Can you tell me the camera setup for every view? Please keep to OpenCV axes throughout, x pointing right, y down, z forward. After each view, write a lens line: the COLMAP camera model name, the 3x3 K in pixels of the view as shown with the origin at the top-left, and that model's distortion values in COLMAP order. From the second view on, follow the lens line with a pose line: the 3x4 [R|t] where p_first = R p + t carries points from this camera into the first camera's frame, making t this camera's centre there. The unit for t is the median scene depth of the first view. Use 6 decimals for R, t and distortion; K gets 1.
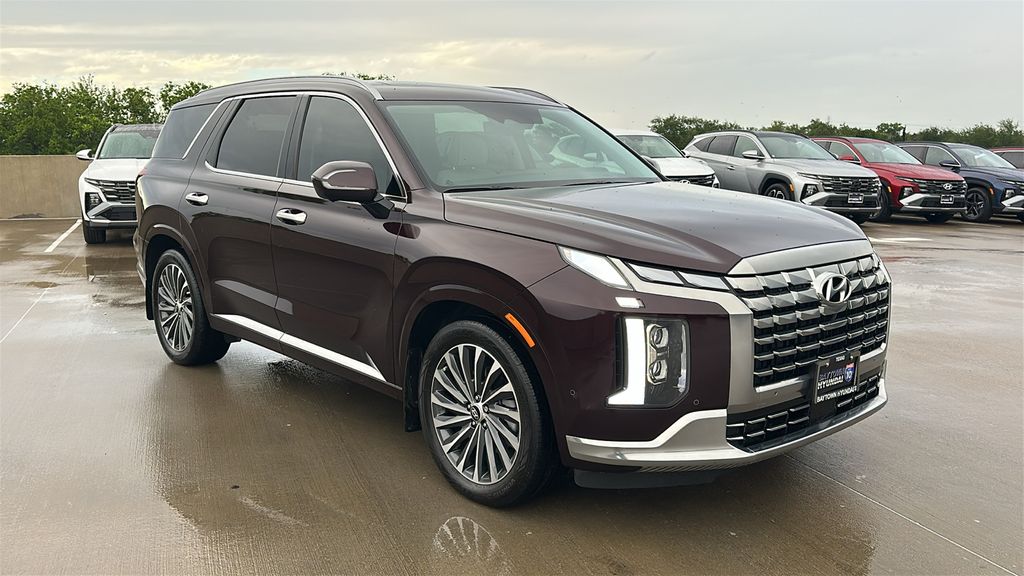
lens RADIAL K [[977.3, 0, 507.2], [0, 977.3, 291.8], [0, 0, 1]] dist [-0.026006, 0.000000]
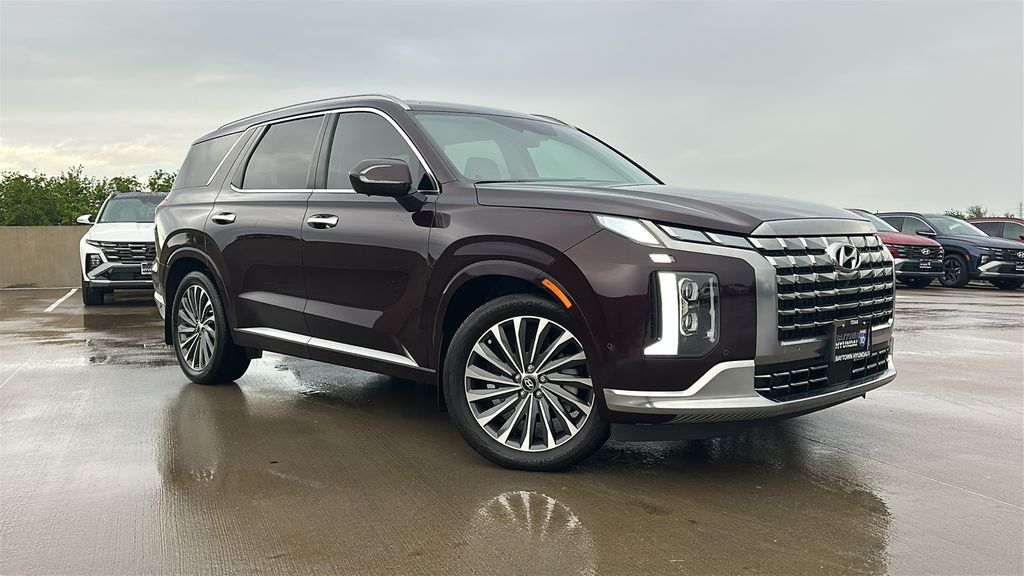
lens RADIAL K [[977.3, 0, 514.9], [0, 977.3, 286.0], [0, 0, 1]] dist [-0.026006, 0.000000]
pose [[0.999526, -0.003088, 0.030624, -0.052315], [0.006379, 0.994134, -0.107966, 0.118449], [-0.030111, 0.108110, 0.993683, -0.044161]]
